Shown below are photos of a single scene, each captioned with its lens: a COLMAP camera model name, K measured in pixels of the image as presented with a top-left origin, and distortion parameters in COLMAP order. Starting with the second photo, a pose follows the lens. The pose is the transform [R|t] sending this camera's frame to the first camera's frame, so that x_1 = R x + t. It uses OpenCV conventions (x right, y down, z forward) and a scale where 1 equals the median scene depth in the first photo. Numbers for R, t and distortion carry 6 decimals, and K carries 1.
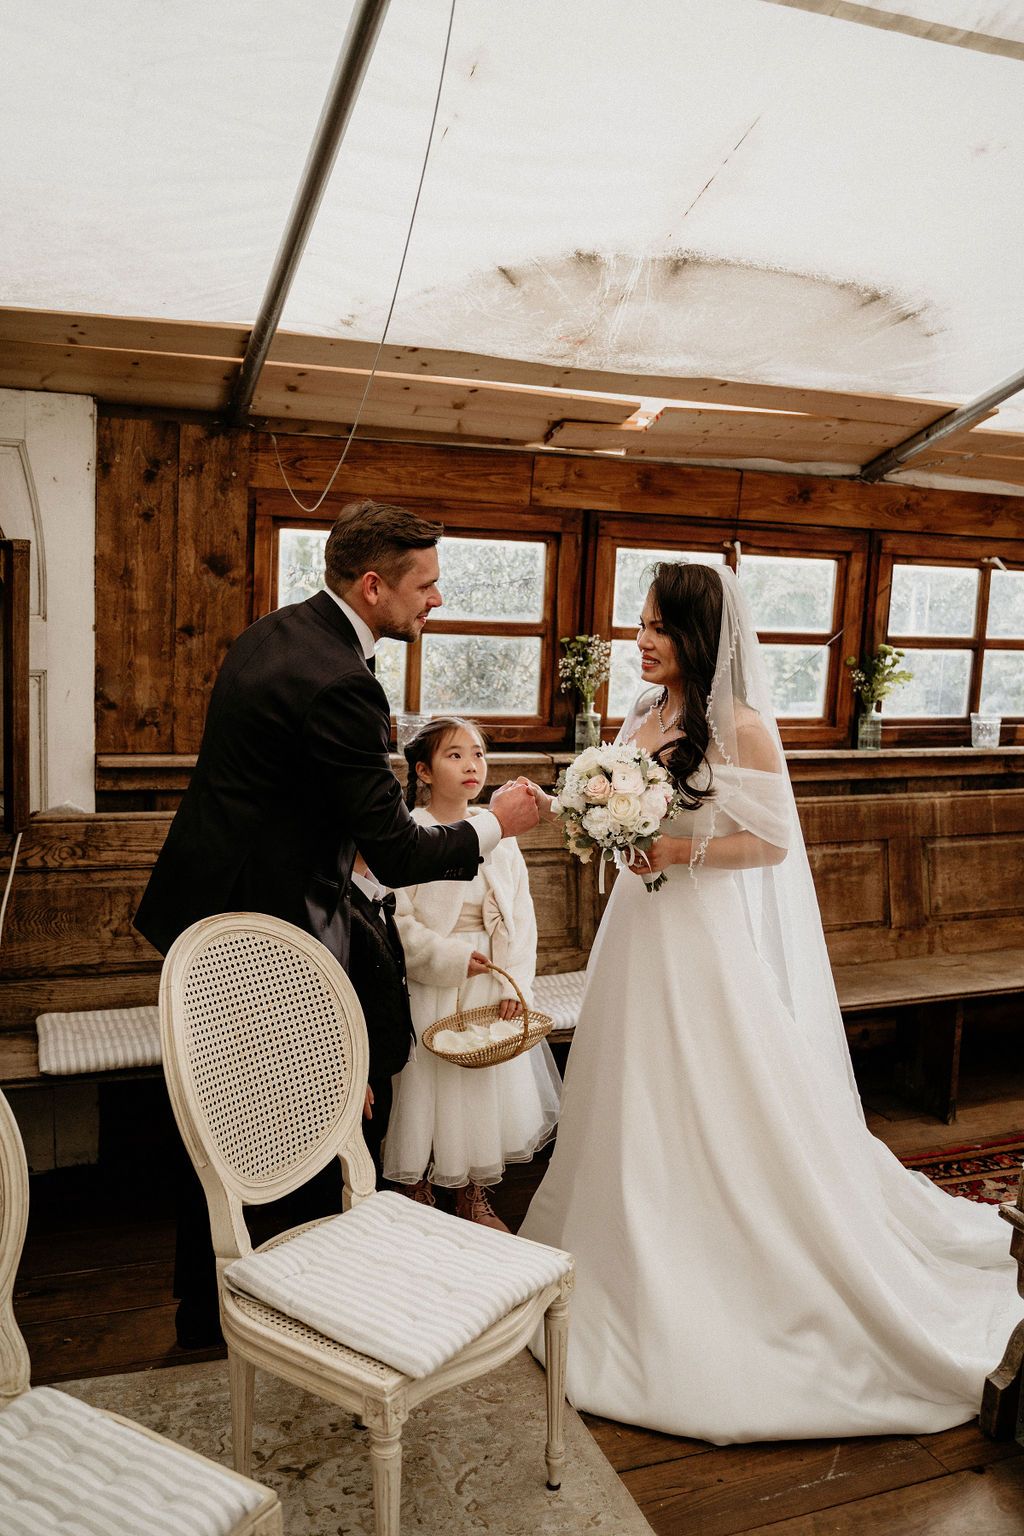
lens RADIAL K [[1190.0, 0, 598.6], [0, 1190.0, 761.0], [0, 0, 1]] dist [-0.103929, 0.069517]
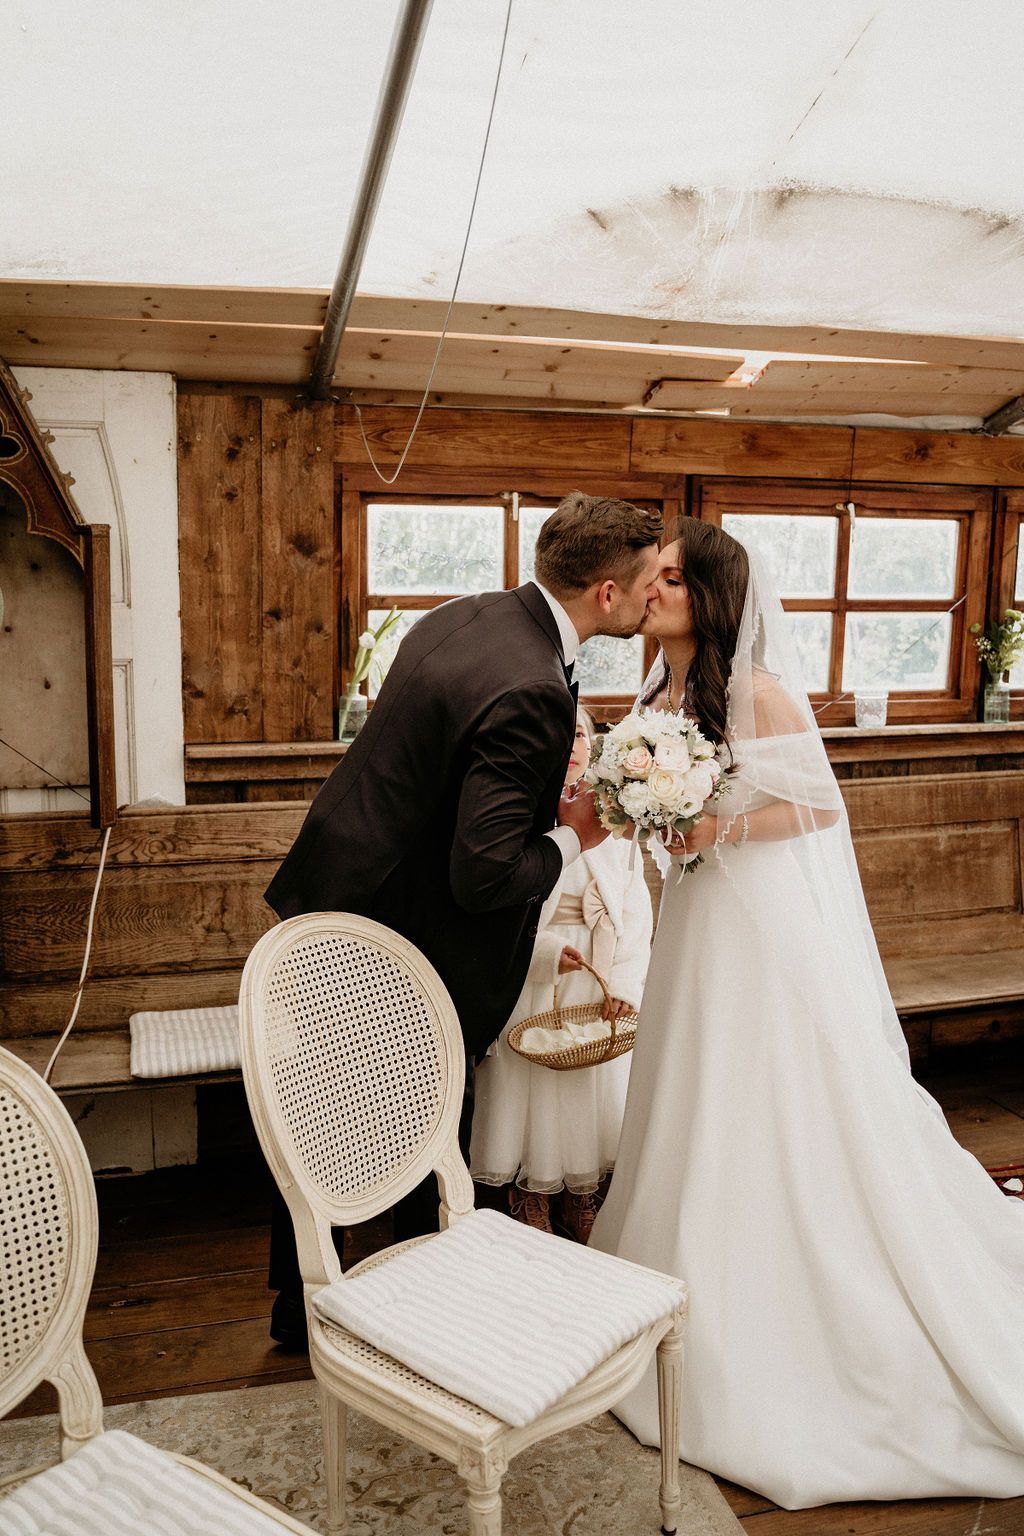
lens RADIAL K [[1190.0, 0, 590.0], [0, 1190.0, 760.2], [0, 0, 1]] dist [-0.103929, 0.069517]
pose [[0.995047, -0.017109, -0.097926, -0.000551], [0.018942, 0.999662, 0.017820, -0.003281], [0.097588, -0.019586, 0.995034, 0.054078]]
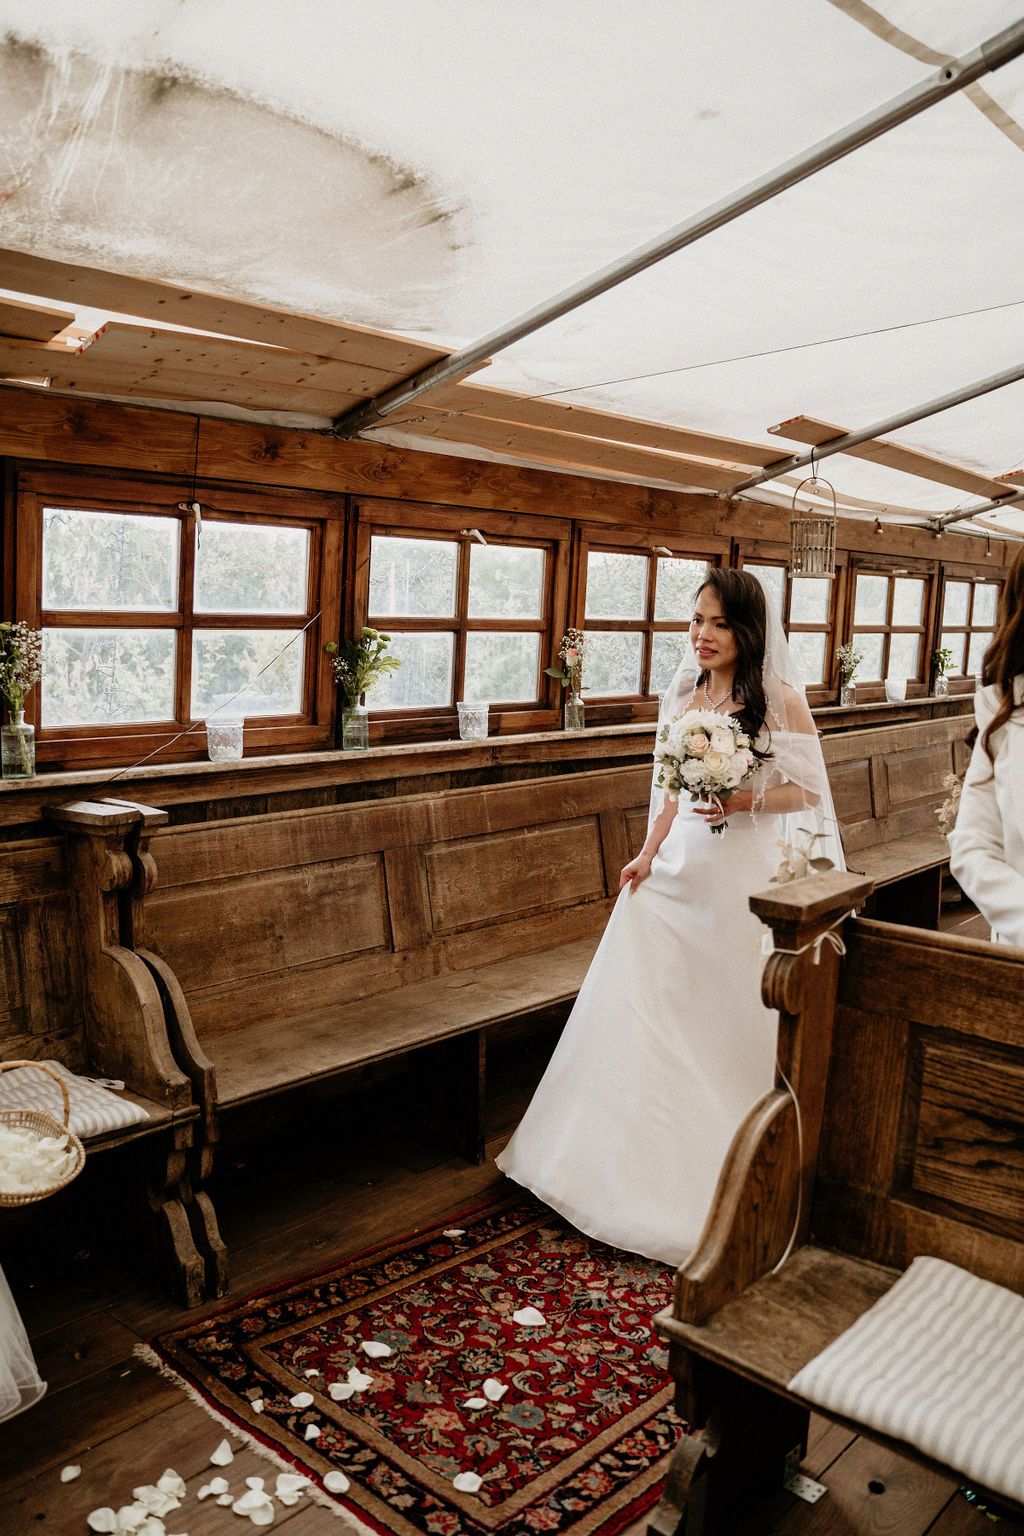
lens RADIAL K [[1190.0, 0, 512.6], [0, 1190.0, 776.3], [0, 0, 1]] dist [-0.103929, 0.069517]
pose [[0.906175, -0.062773, 0.418219, -0.039758], [0.052263, 0.997964, 0.036550, -0.019431], [-0.419662, -0.011264, 0.907611, 0.201621]]
